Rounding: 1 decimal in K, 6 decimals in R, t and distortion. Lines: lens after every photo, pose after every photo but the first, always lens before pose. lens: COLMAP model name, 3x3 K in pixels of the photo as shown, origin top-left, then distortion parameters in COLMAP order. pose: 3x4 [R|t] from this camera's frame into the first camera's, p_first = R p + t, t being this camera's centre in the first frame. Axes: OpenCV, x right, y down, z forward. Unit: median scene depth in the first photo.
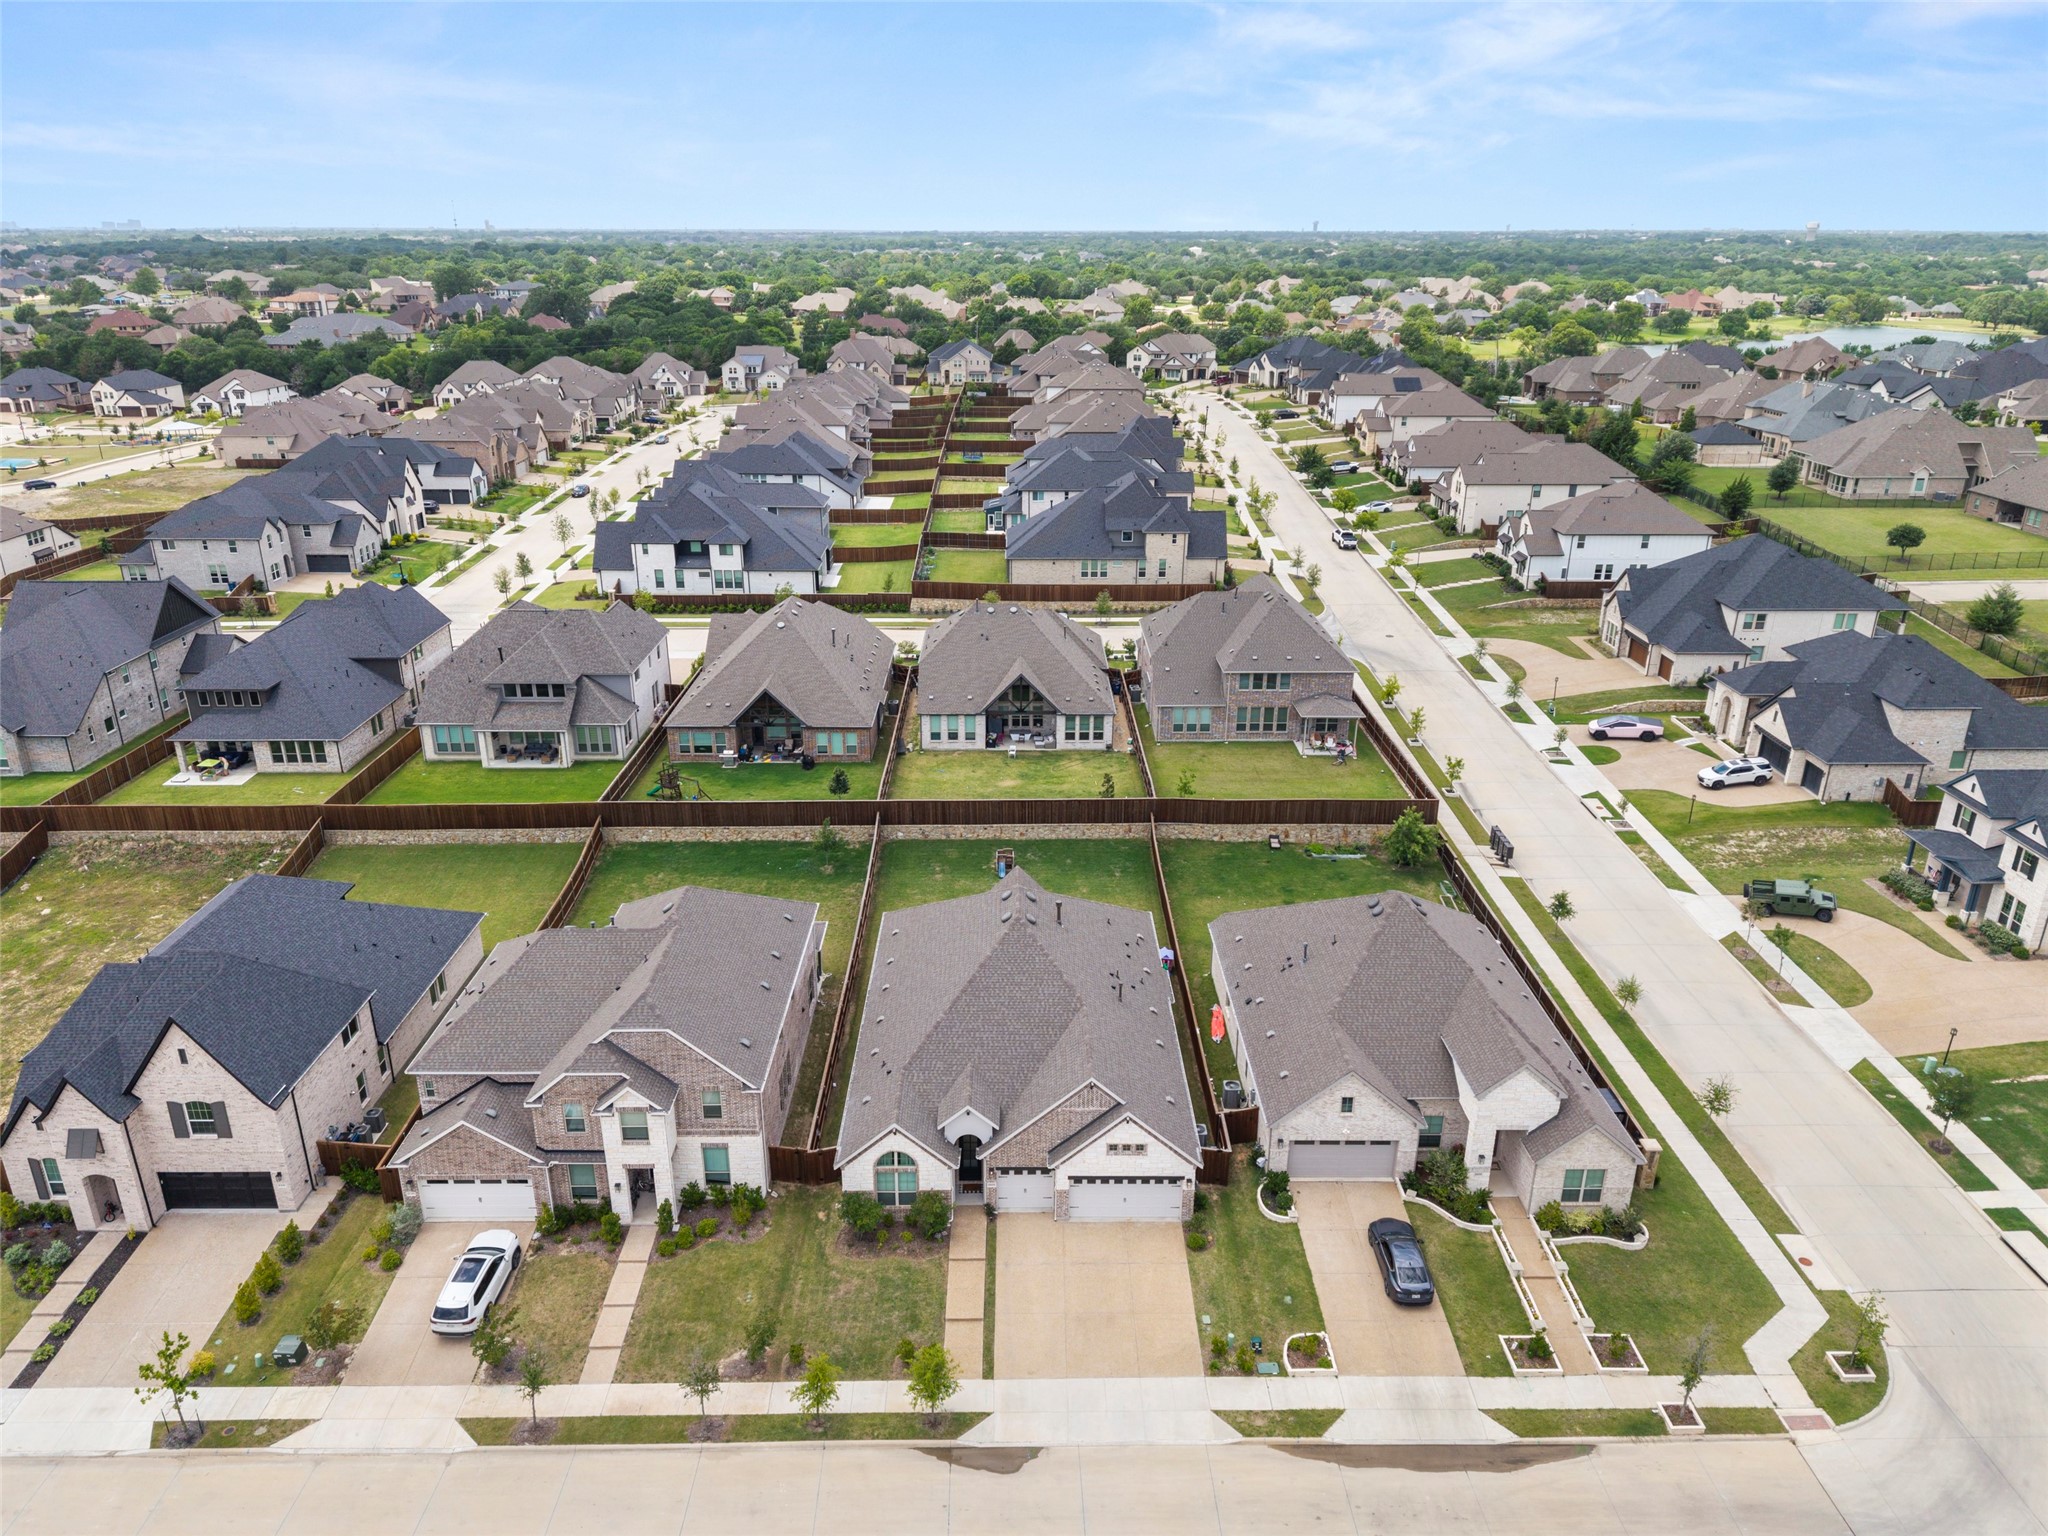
lens RADIAL K [[1388.3, 0, 1025.9], [0, 1388.3, 775.6], [0, 0, 1]] dist [0.048116, -0.056069]
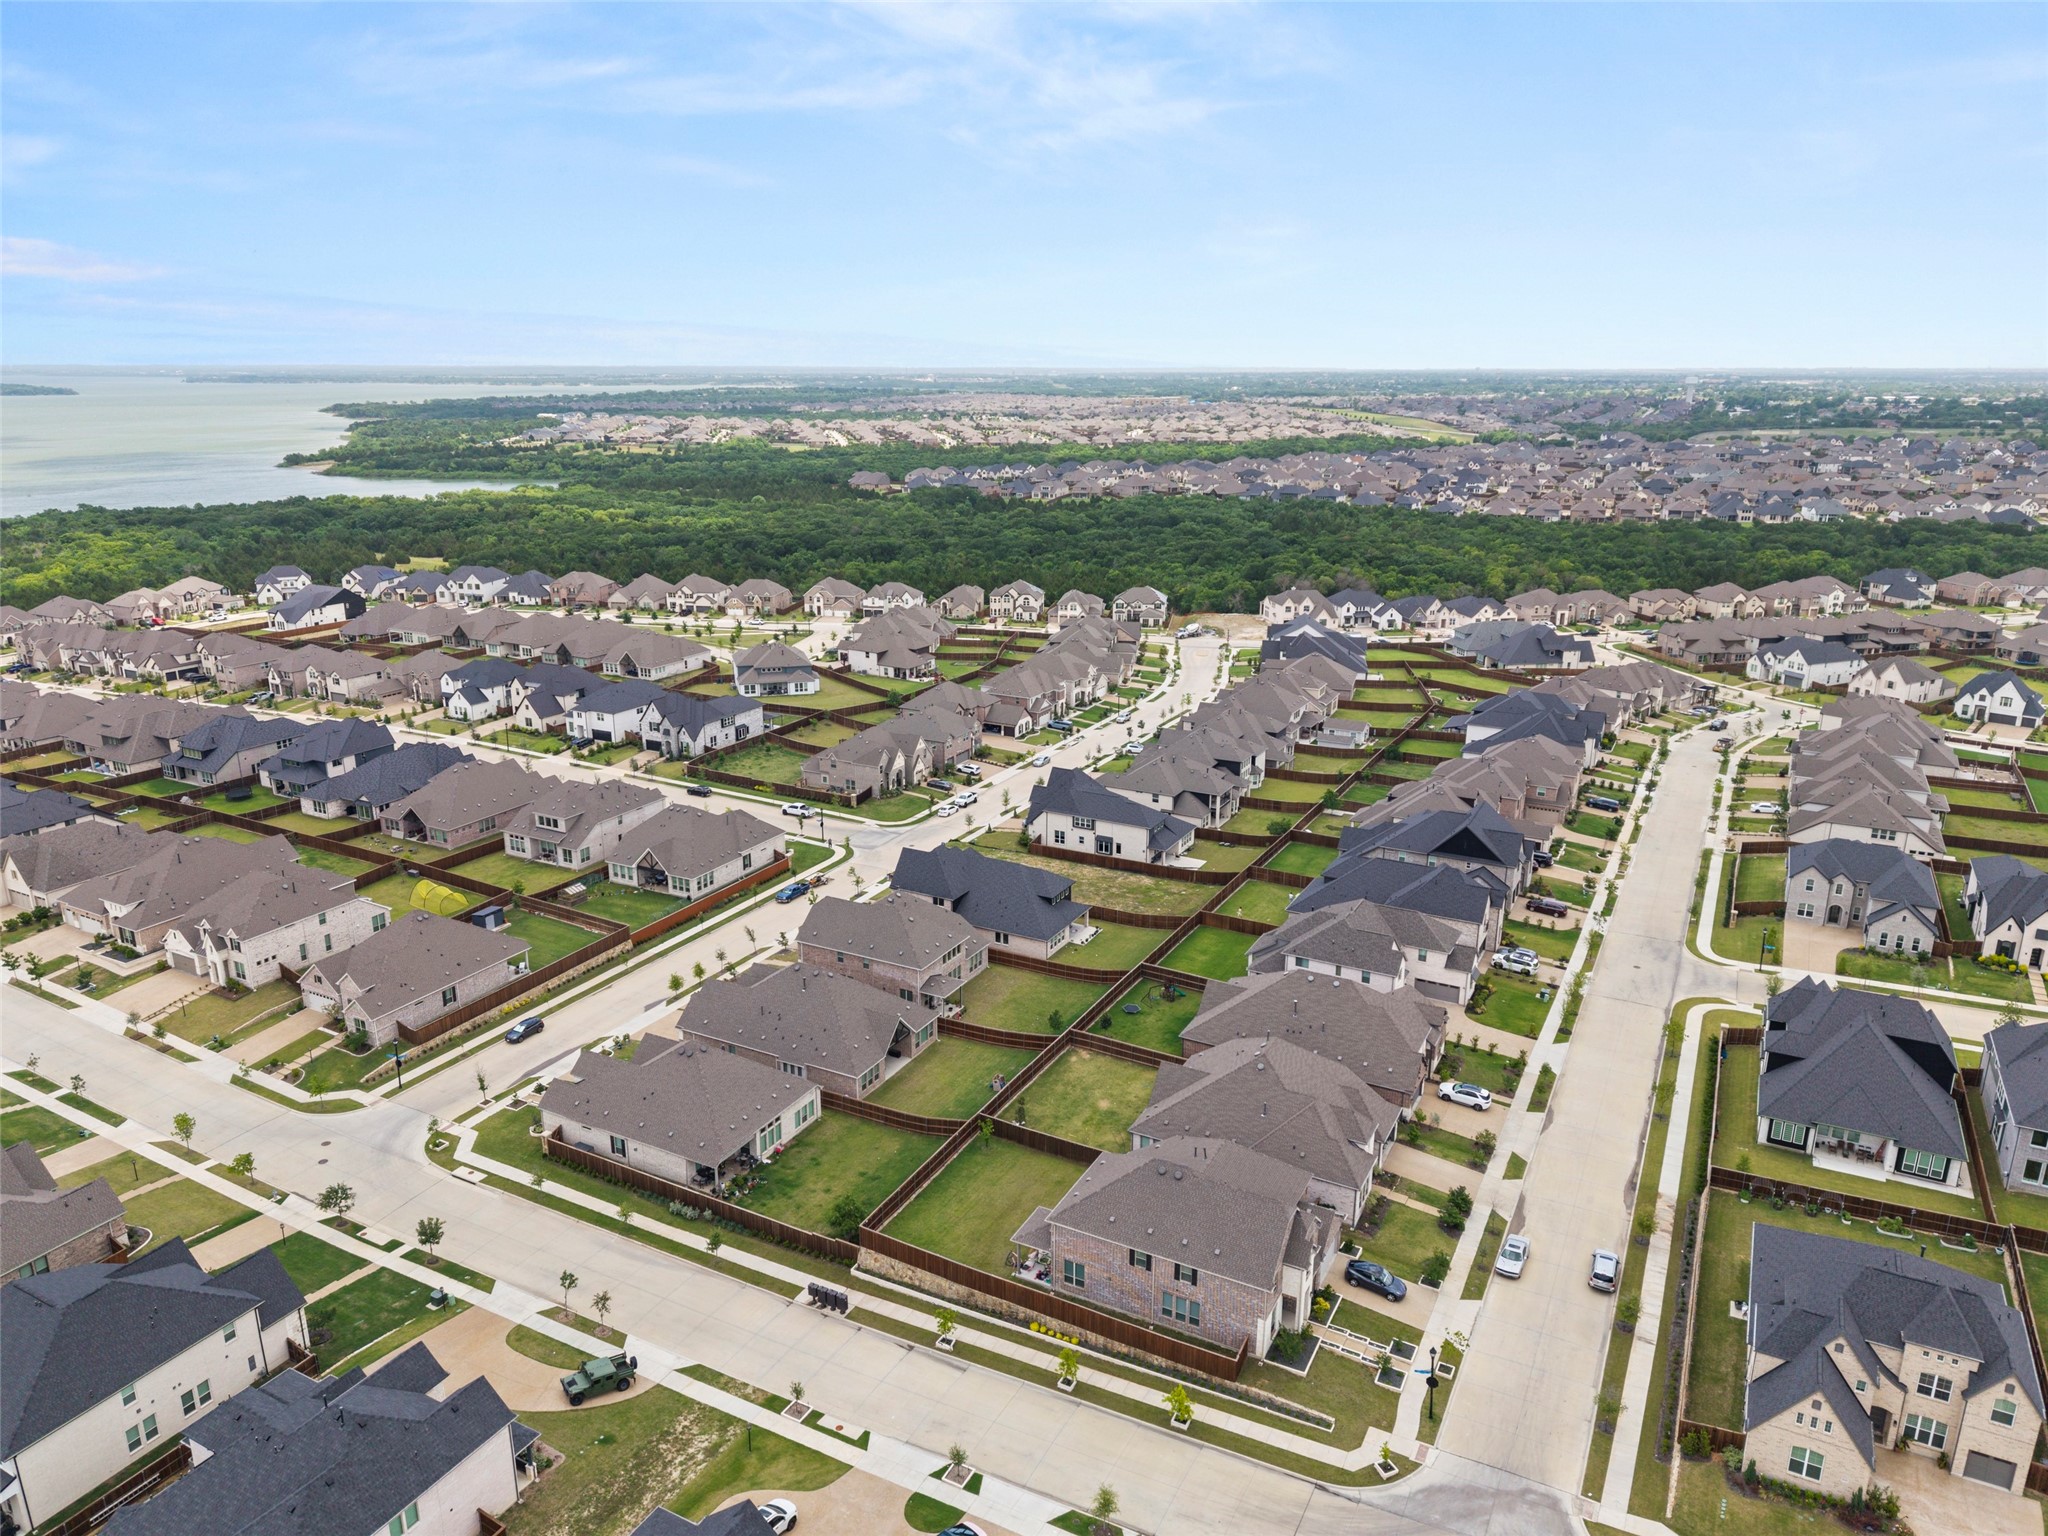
lens RADIAL K [[1356.4, 0, 1024.0], [0, 1356.4, 768.0], [0, 0, 1]] dist [0.056667, -0.049777]
pose [[-0.478804, 0.242848, -0.843665, 1.325432], [-0.321330, 0.845821, 0.425833, -1.010978], [0.817003, 0.474986, -0.326948, 1.556423]]
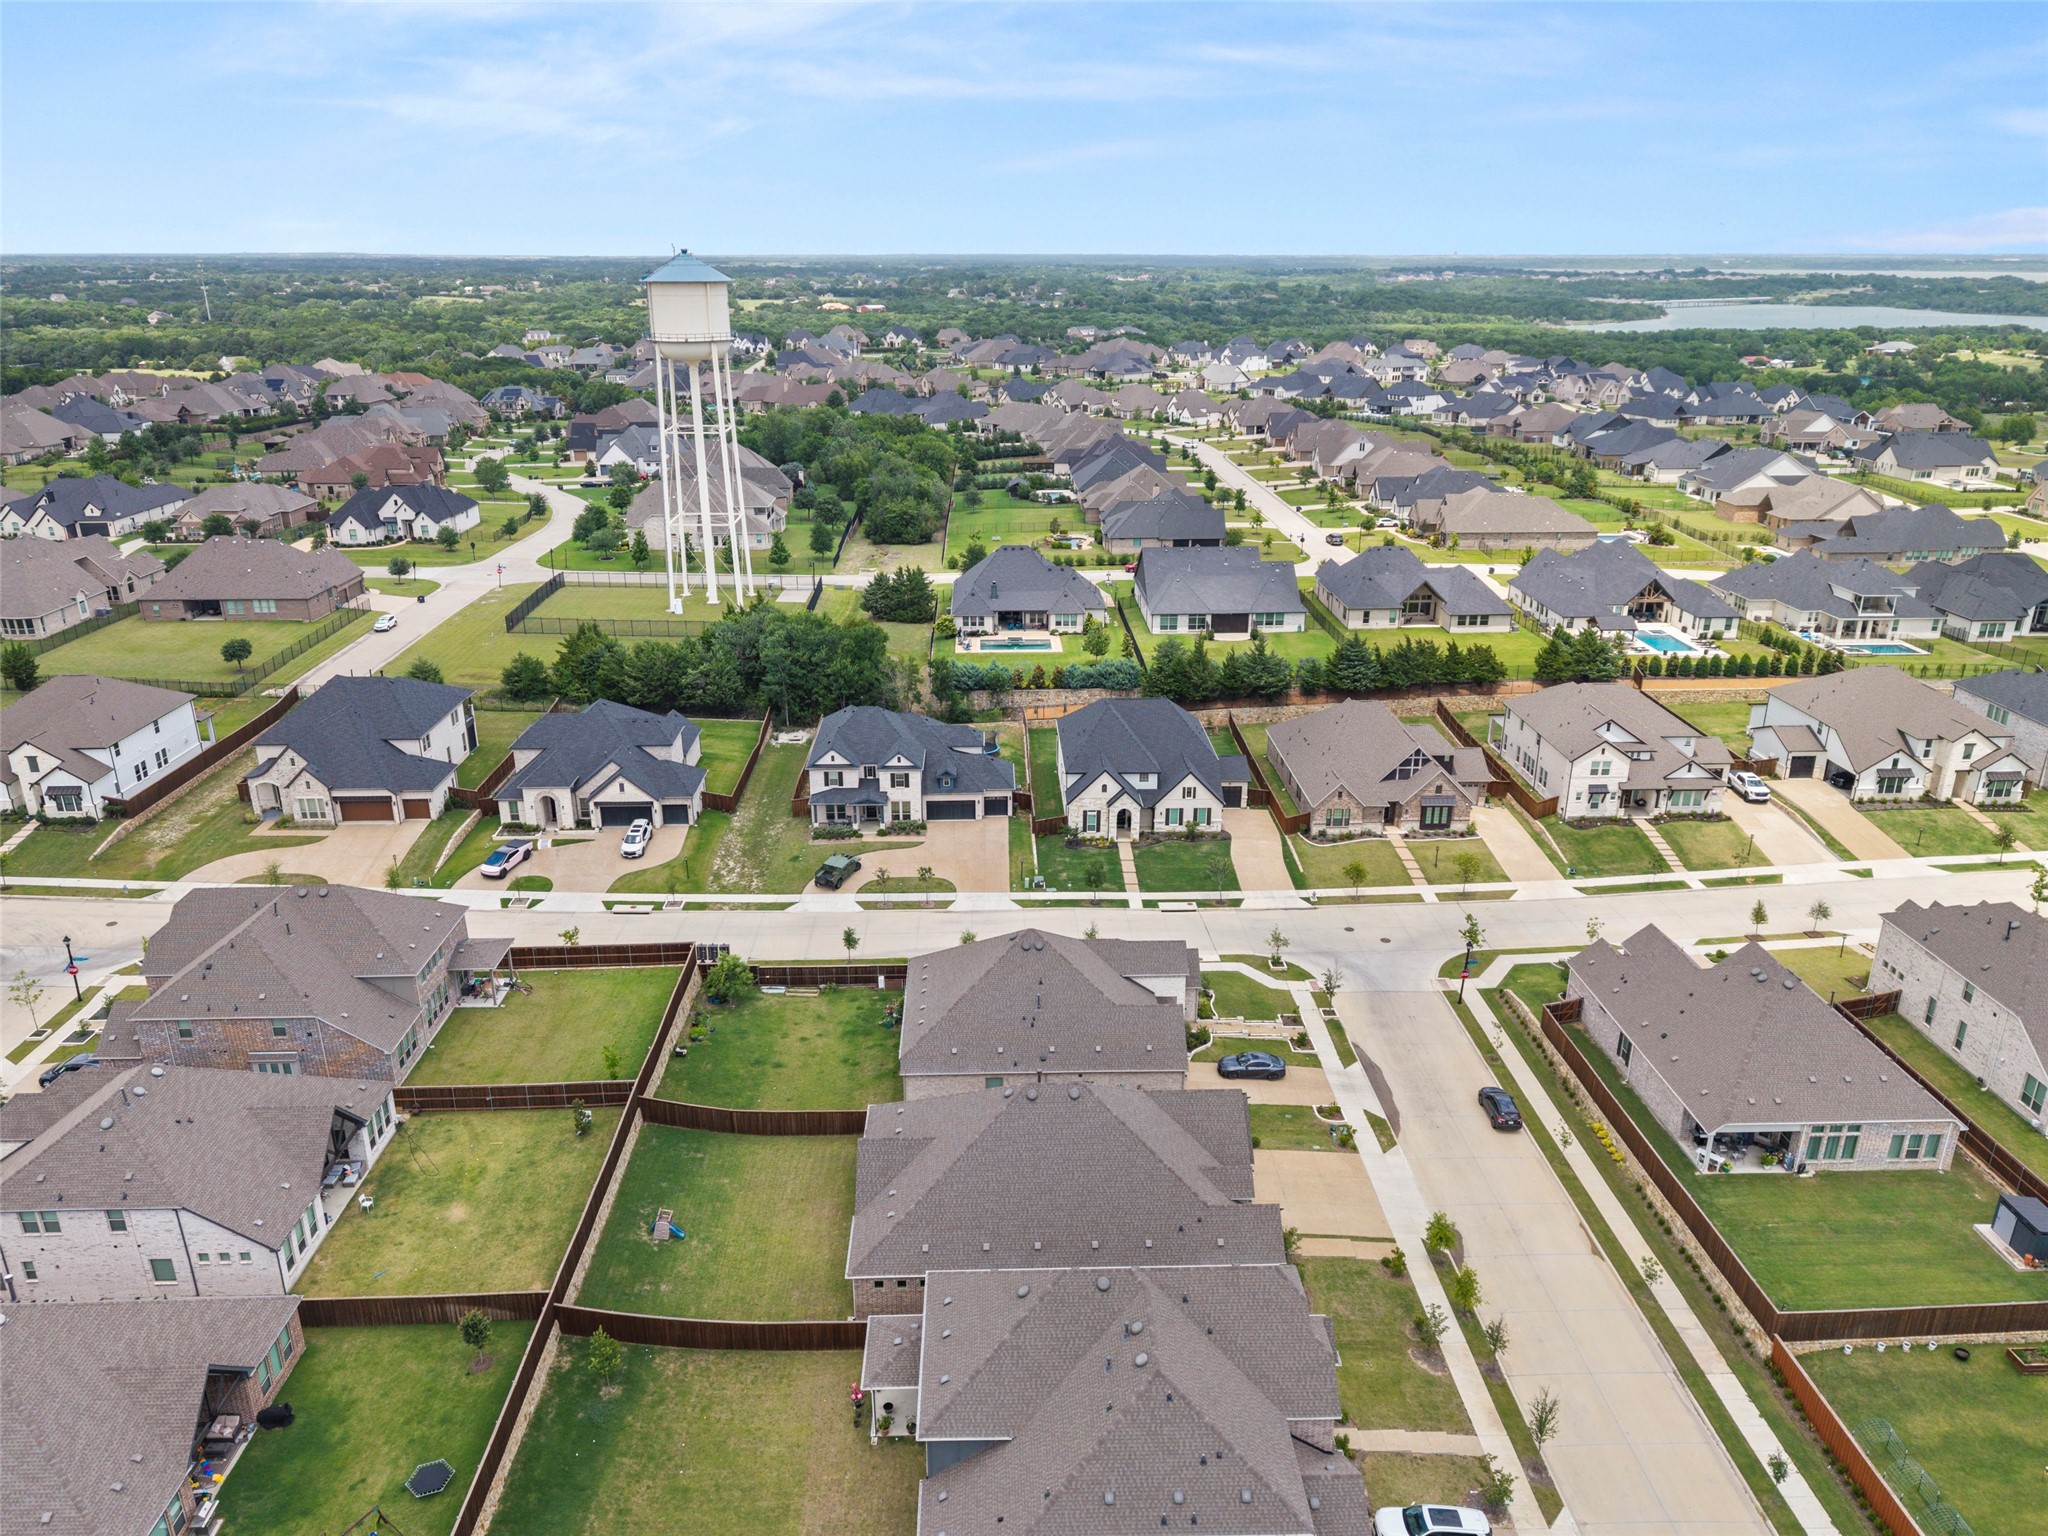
lens RADIAL K [[1388.3, 0, 1025.9], [0, 1388.3, 775.6], [0, 0, 1]] dist [0.048116, -0.056069]
pose [[-0.026480, -0.359850, 0.932634, -0.852874], [0.362397, 0.866041, 0.344444, -0.467284], [-0.931648, 0.347104, 0.107476, 0.690438]]
